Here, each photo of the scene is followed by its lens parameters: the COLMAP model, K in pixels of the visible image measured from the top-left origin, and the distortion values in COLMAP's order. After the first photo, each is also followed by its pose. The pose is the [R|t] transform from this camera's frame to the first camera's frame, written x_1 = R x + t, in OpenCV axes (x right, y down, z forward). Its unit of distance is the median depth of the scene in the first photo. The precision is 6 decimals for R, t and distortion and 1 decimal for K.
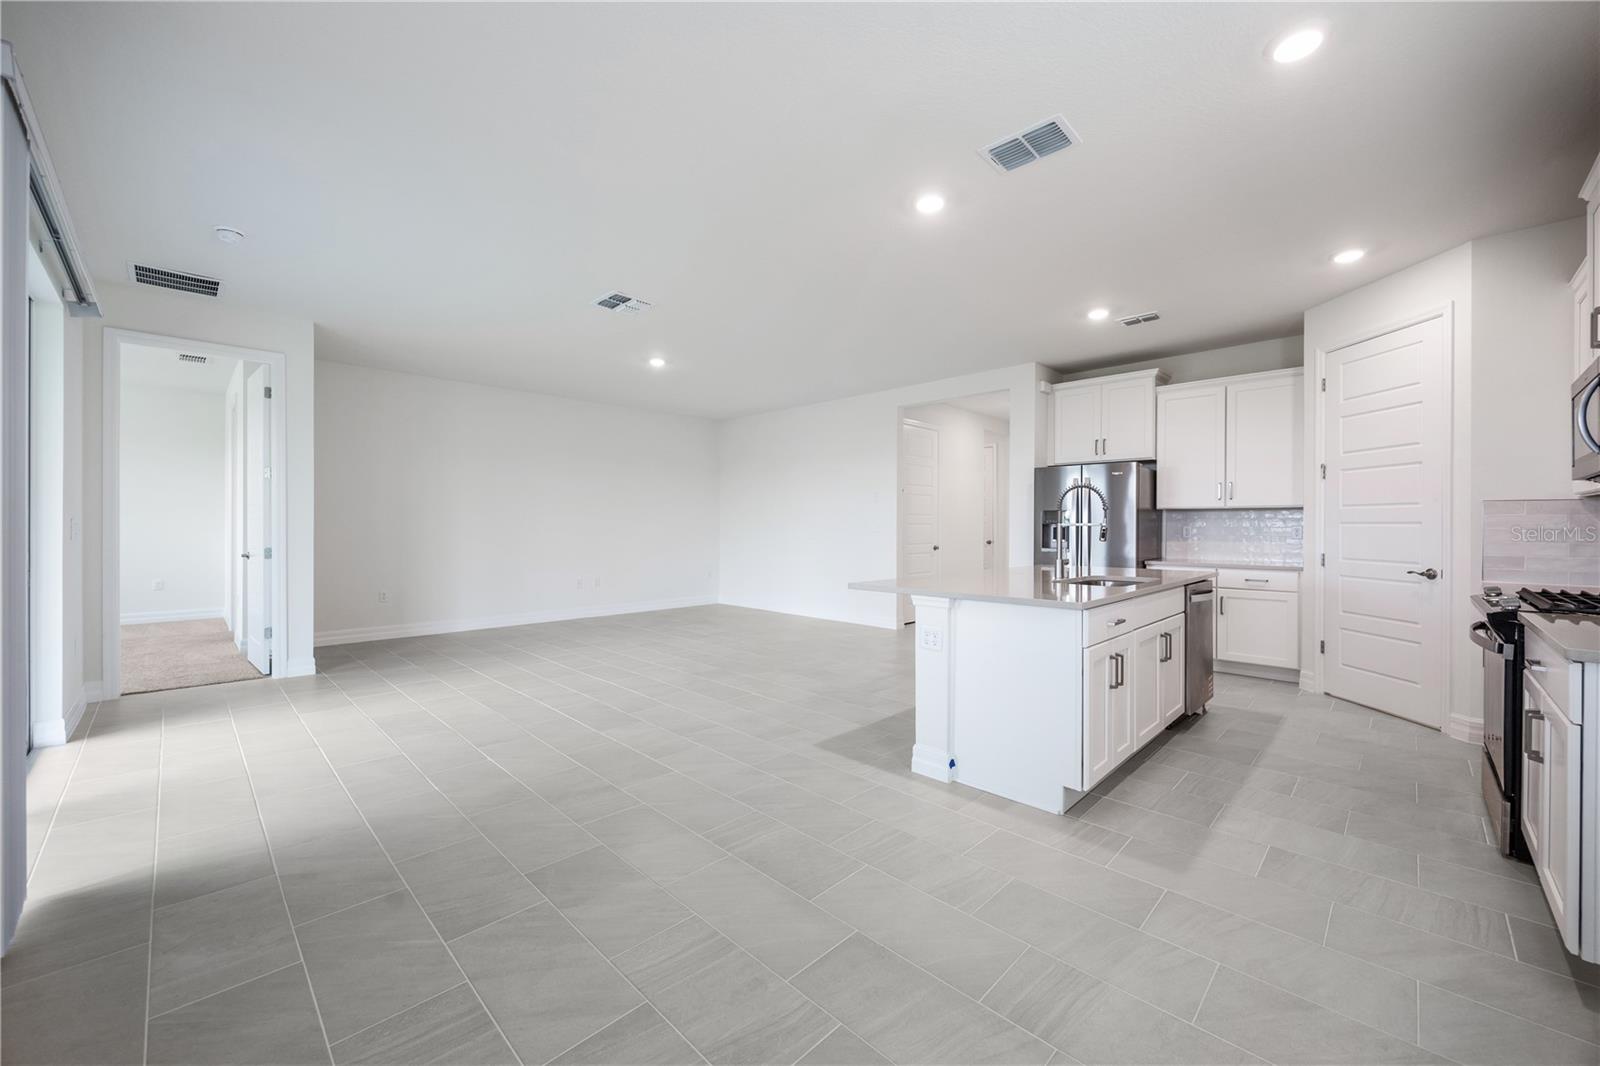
lens RADIAL K [[621.0, 0, 802.2], [0, 621.0, 527.2], [0, 0, 1]] dist [0.000059, -0.000168]
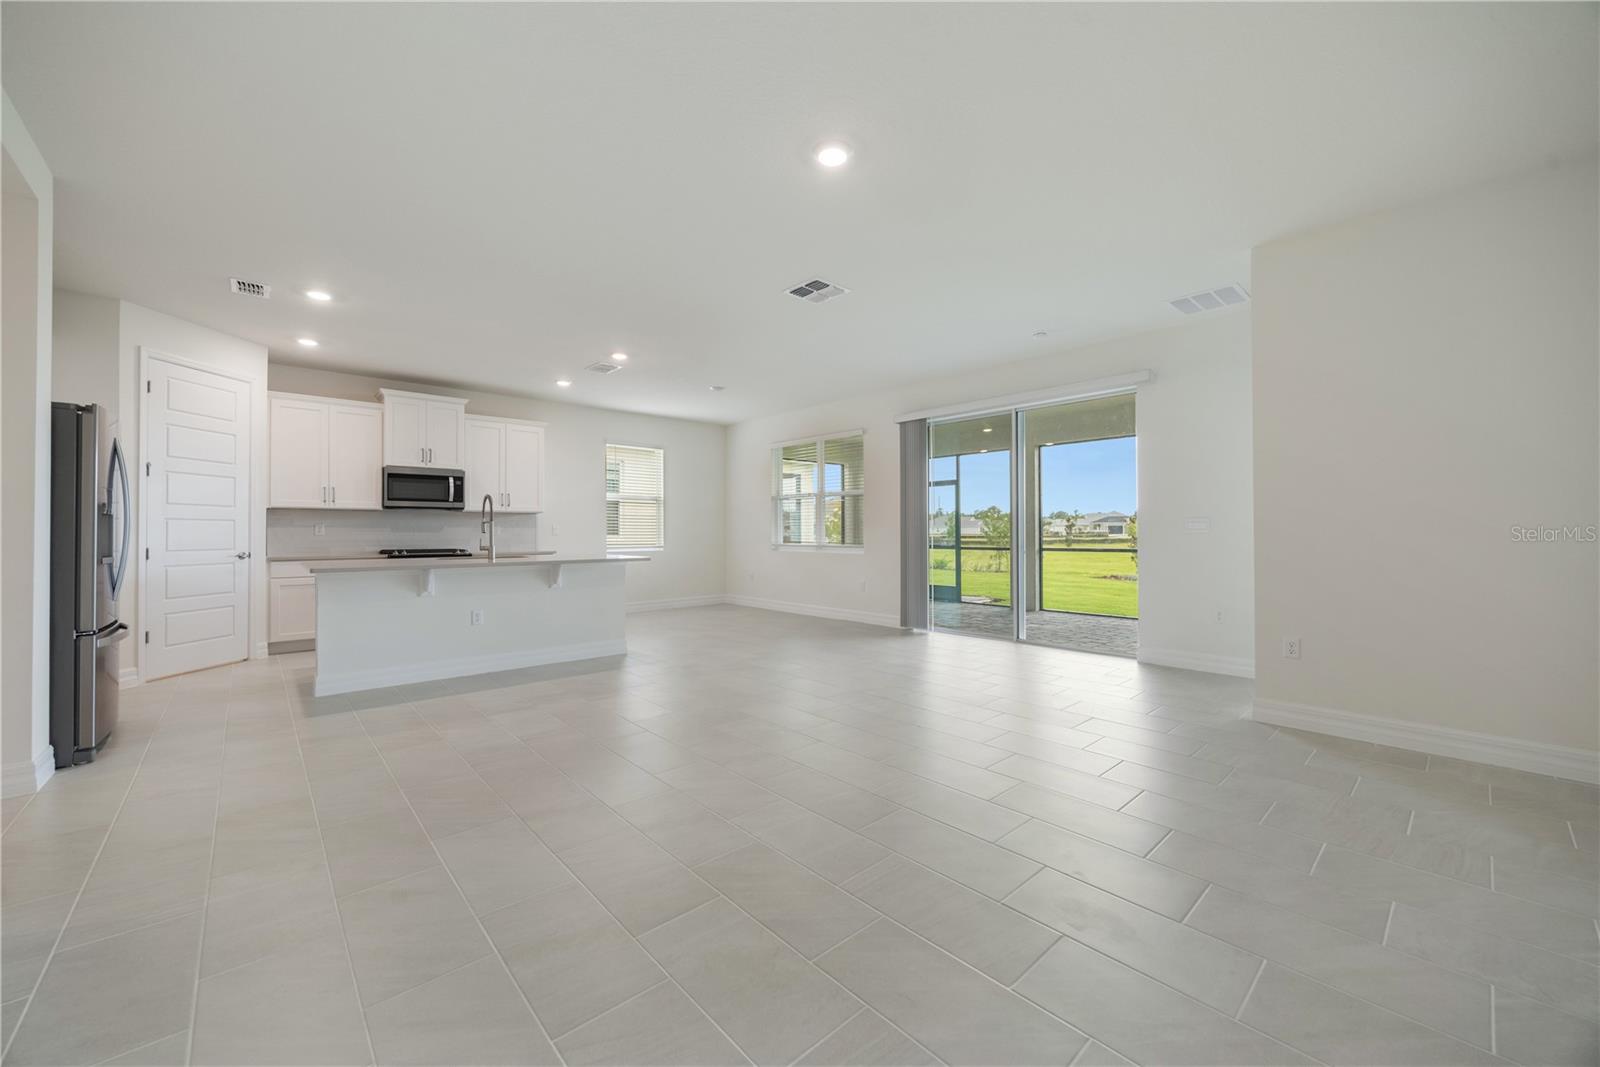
lens RADIAL K [[610.9, 0, 795.1], [0, 610.9, 528.3], [0, 0, 1]] dist [0.000871, 0.000078]
pose [[-0.997948, -0.001601, 0.064006, -0.280057], [-0.001810, 0.999993, -0.003209, 0.009972], [-0.064001, -0.003318, -0.997944, 1.733272]]
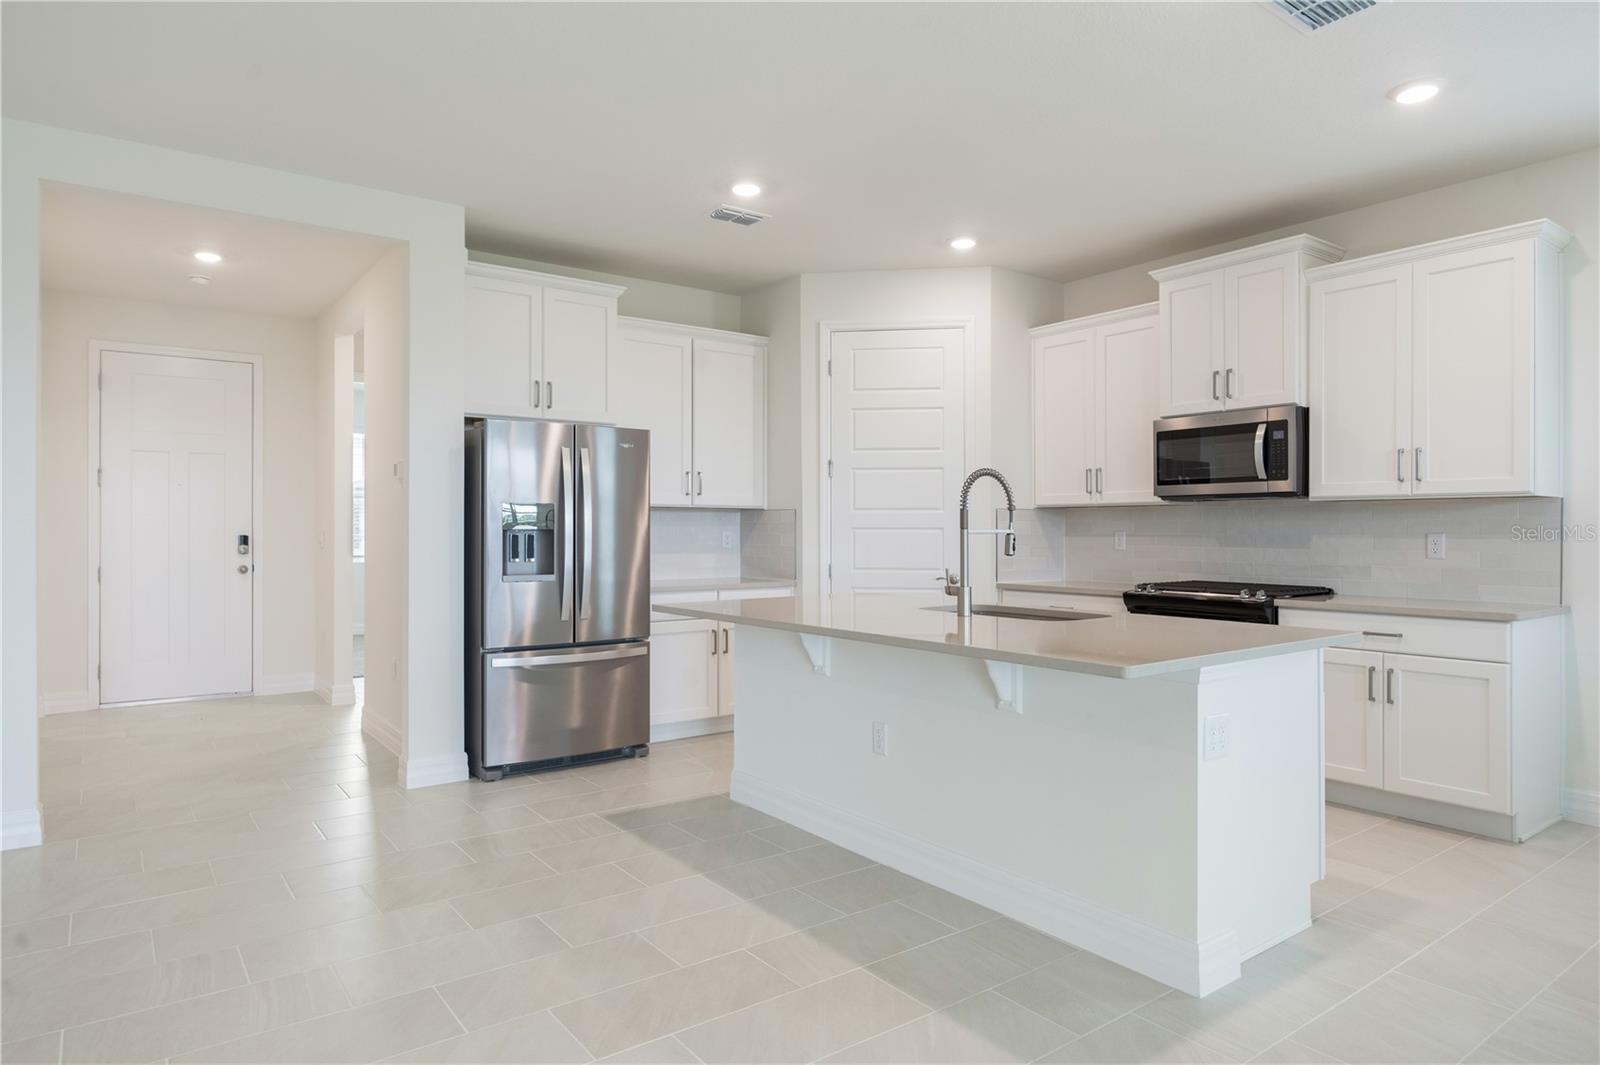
lens RADIAL K [[952.1, 0, 798.7], [0, 952.1, 527.6], [0, 0, 1]] dist [-0.004747, -0.001151]
pose [[0.155320, 0.000060, 0.987864, -0.415918], [0.002730, 0.999996, -0.000490, -0.006178], [-0.987860, 0.002773, 0.155319, 0.741666]]
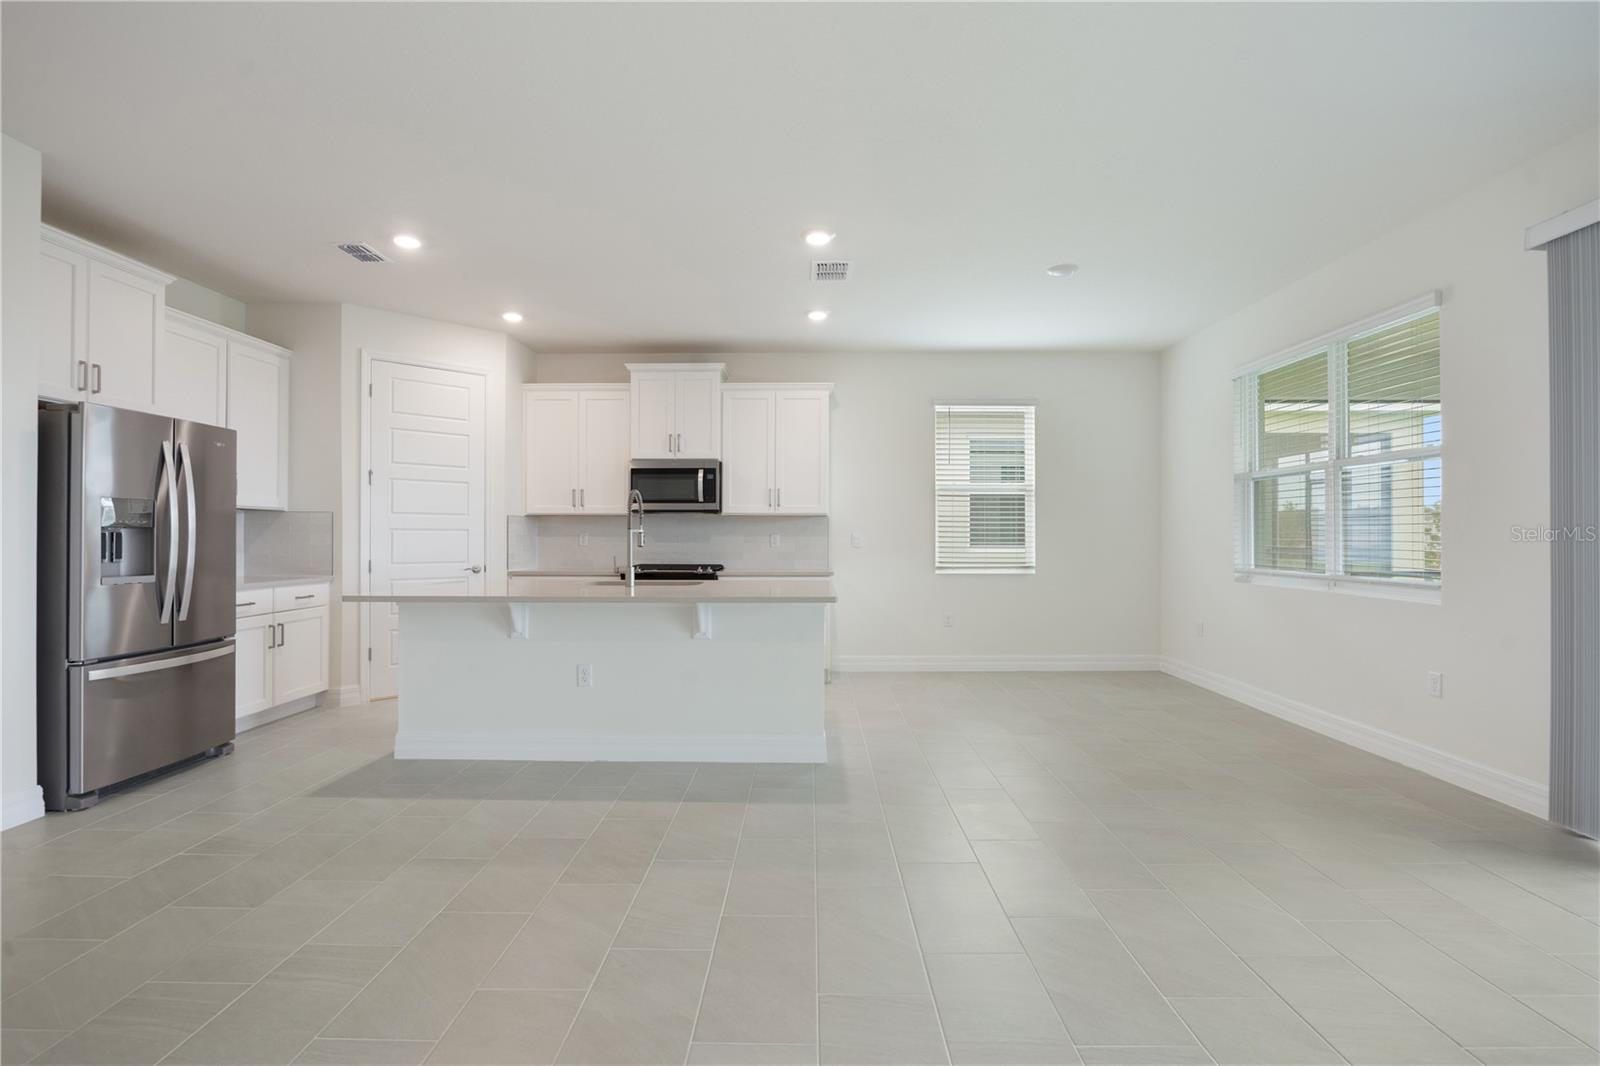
lens RADIAL K [[744.6, 0, 804.4], [0, 744.6, 534.1], [0, 0, 1]] dist [-0.015860, 0.000101]
pose [[-0.695121, -0.002523, 0.718888, -0.438265], [-0.001787, 0.999997, 0.001782, -0.001660], [-0.718890, -0.000046, -0.695124, 1.171311]]
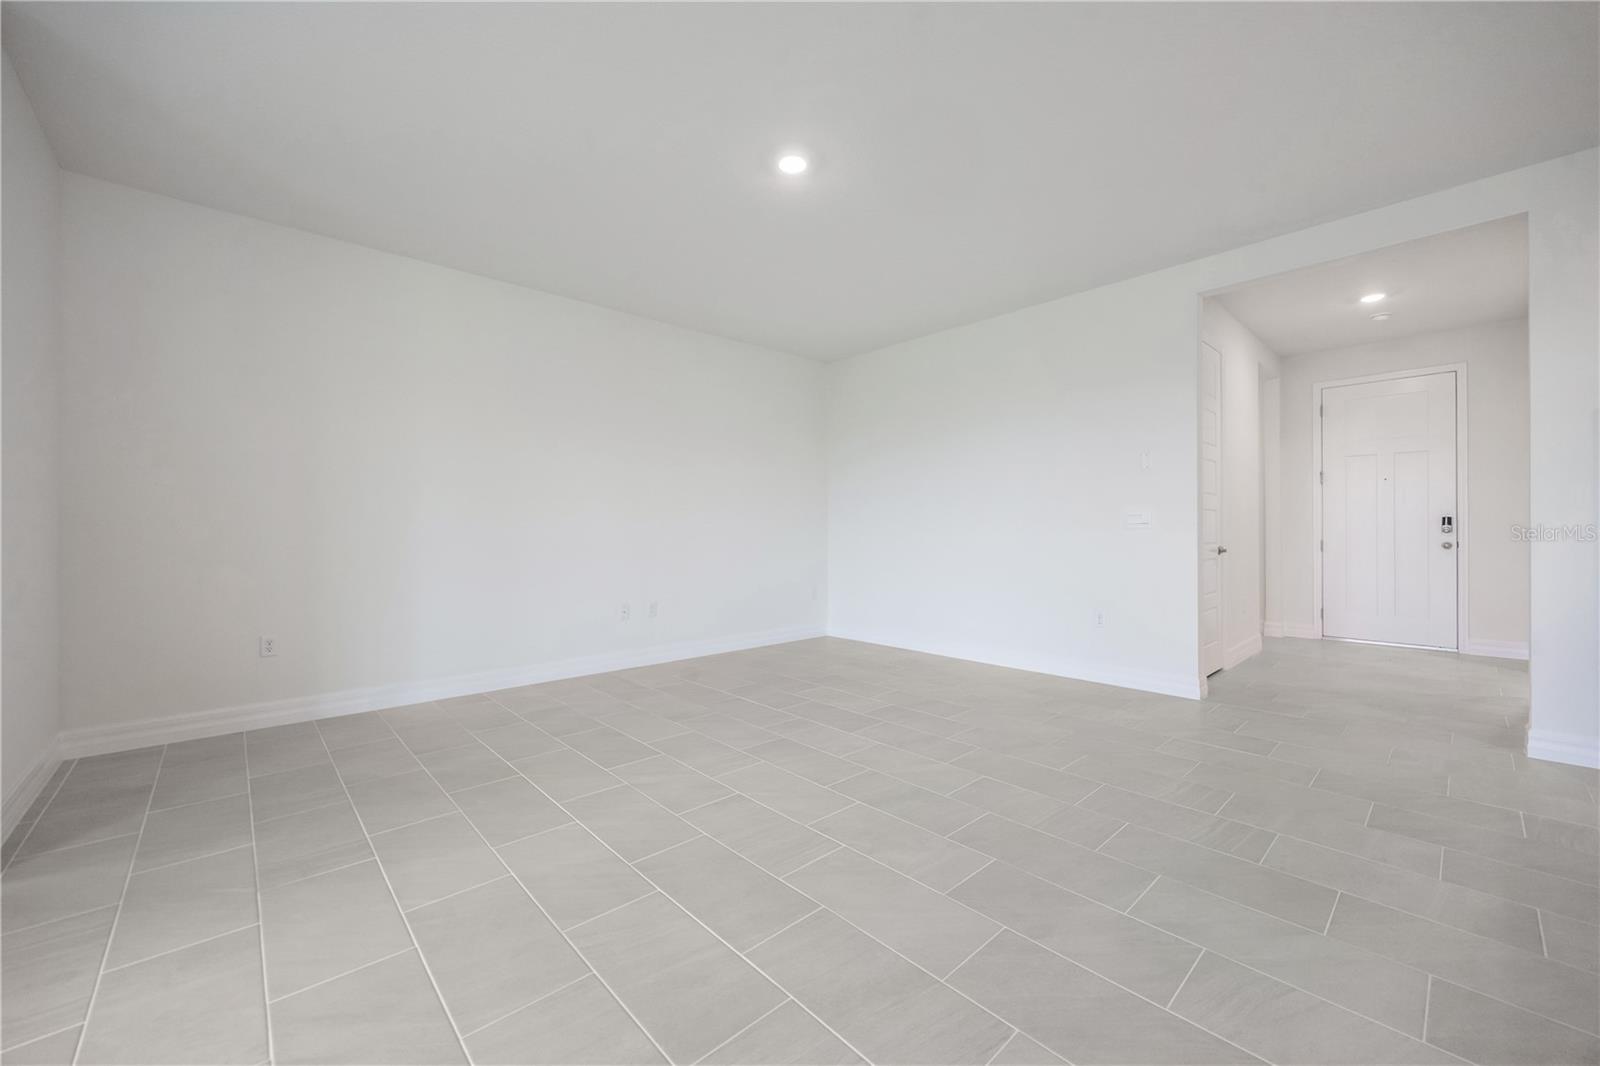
lens RADIAL K [[621.0, 0, 802.2], [0, 621.0, 527.2], [0, 0, 1]] dist [0.000059, -0.000168]
pose [[0.998969, -0.005616, -0.045047, -0.247827], [0.005329, 0.999965, -0.006497, 0.020867], [0.045082, 0.006250, 0.998964, 0.627382]]
